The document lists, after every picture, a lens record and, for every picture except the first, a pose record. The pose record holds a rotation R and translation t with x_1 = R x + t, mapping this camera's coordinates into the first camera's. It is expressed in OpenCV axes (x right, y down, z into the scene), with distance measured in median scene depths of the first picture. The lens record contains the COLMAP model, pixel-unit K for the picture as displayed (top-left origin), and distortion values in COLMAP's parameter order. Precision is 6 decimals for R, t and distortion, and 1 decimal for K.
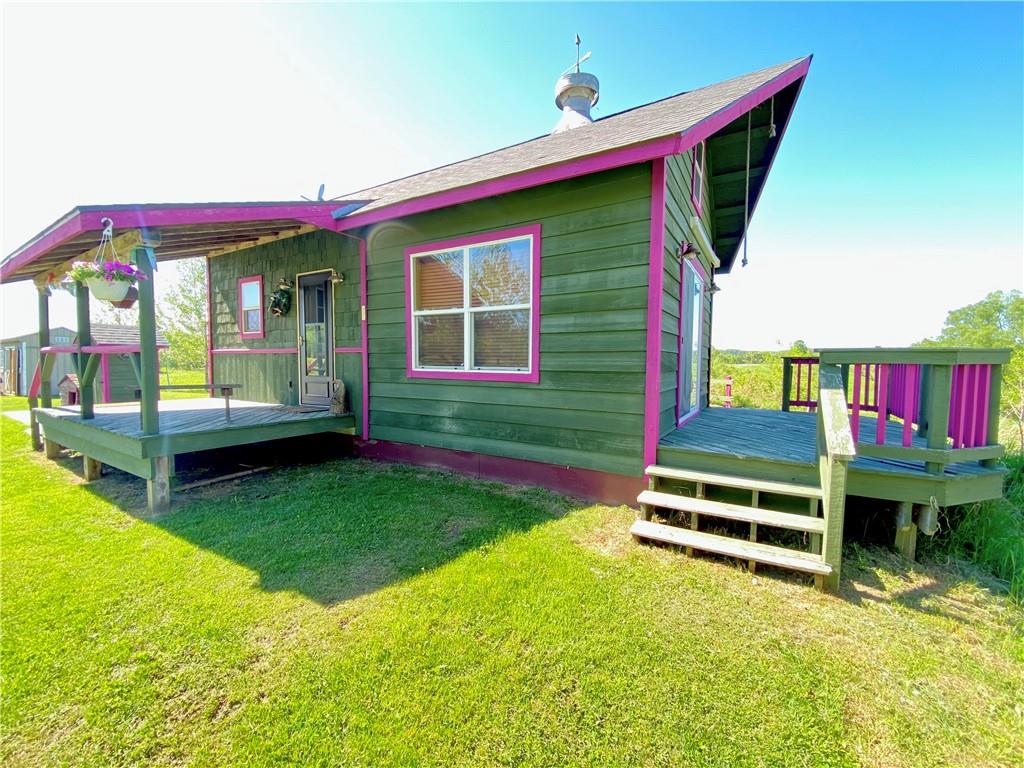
lens RADIAL K [[428.2, 0, 512.0], [0, 428.2, 384.0], [0, 0, 1]] dist [-0.000777, -0.000488]
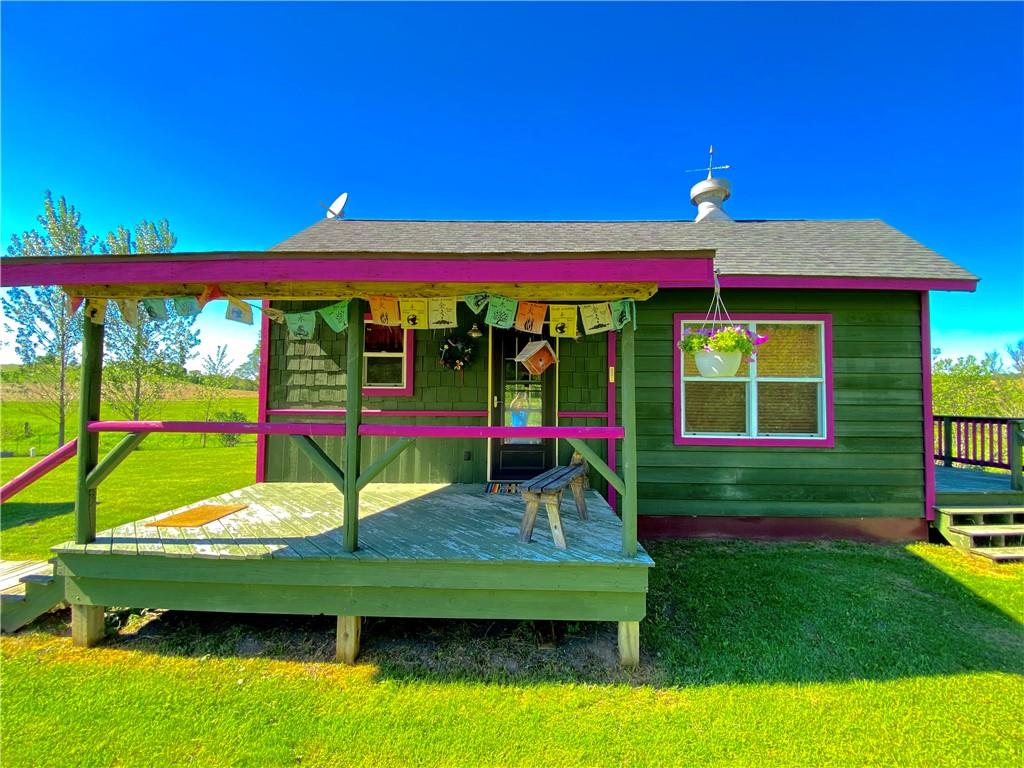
lens RADIAL K [[412.9, 0, 512.0], [0, 412.9, 384.0], [0, 0, 1]] dist [0.021917, -0.025514]
pose [[0.864295, 0.033672, 0.501856, -1.242432], [0.023387, 0.993987, -0.106968, -0.072090], [-0.502440, 0.104189, 0.858311, 0.453700]]
